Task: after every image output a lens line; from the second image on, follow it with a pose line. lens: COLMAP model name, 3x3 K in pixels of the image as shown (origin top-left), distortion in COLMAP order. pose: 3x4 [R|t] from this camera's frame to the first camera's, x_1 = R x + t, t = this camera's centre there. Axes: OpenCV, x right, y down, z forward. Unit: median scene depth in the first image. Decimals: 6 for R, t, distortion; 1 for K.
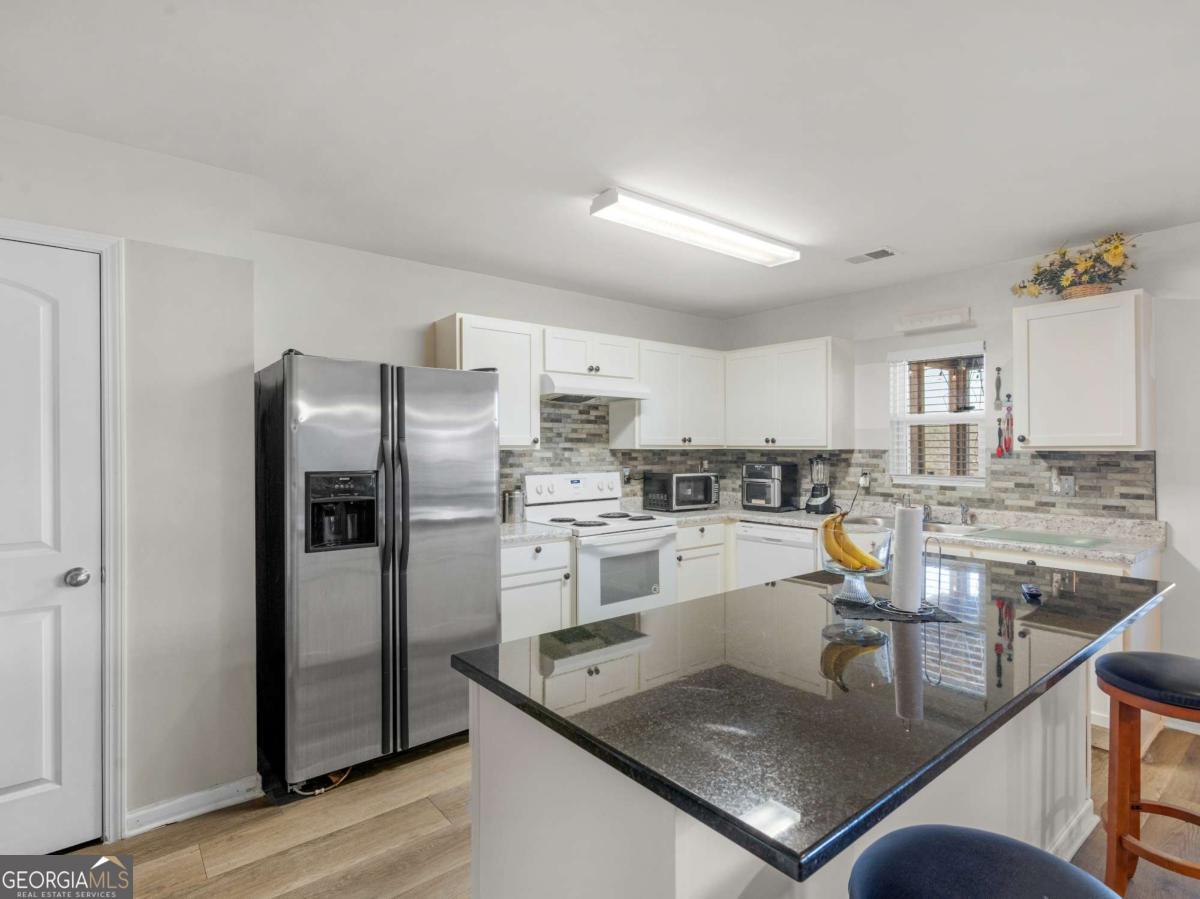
lens RADIAL K [[624.2, 0, 610.5], [0, 624.2, 447.7], [0, 0, 1]] dist [-0.013041, -0.000621]
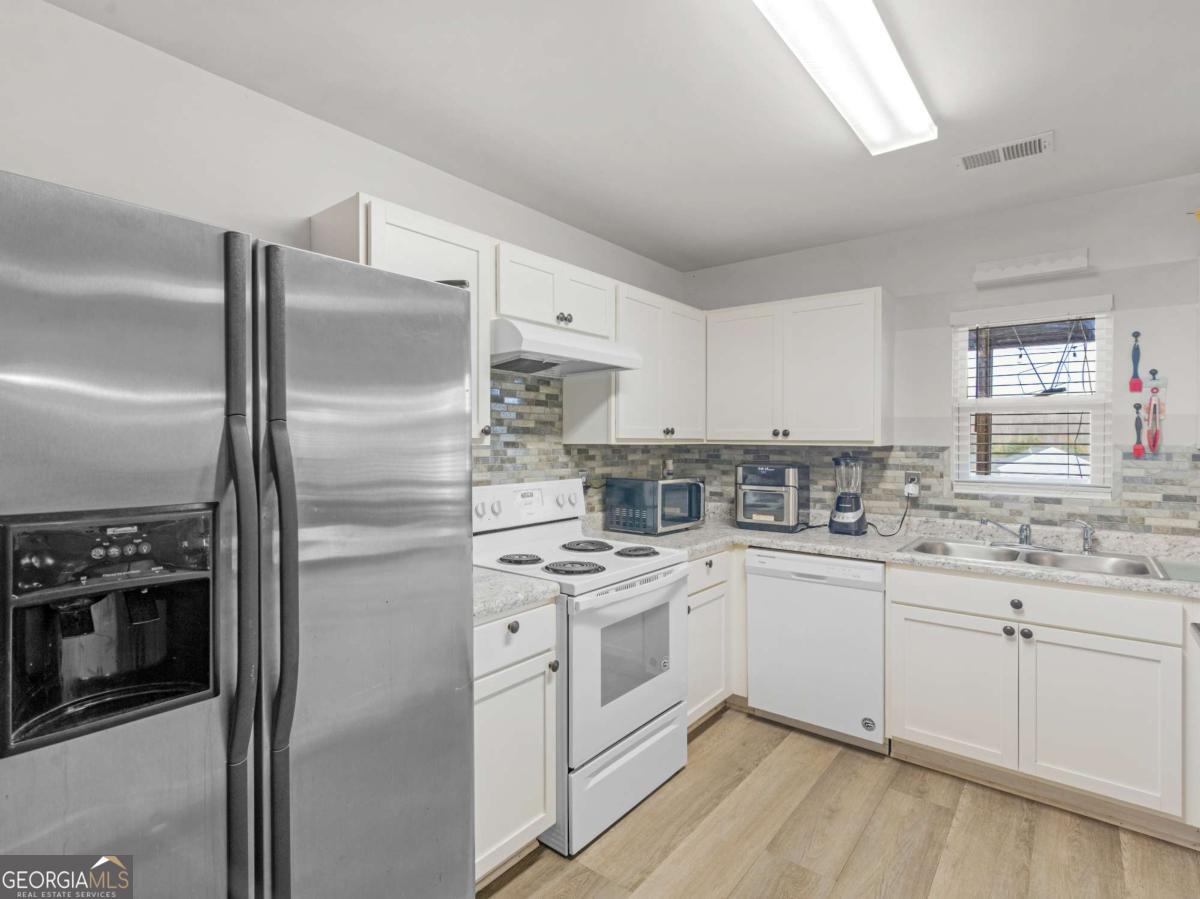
lens RADIAL K [[624.2, 0, 534.4], [0, 624.2, 441.8], [0, 0, 1]] dist [-0.013041, -0.000621]
pose [[0.989172, 0.004228, 0.146703, -0.139539], [-0.004519, 0.999988, 0.001651, -0.001290], [-0.146694, -0.002296, 0.989179, 0.350940]]
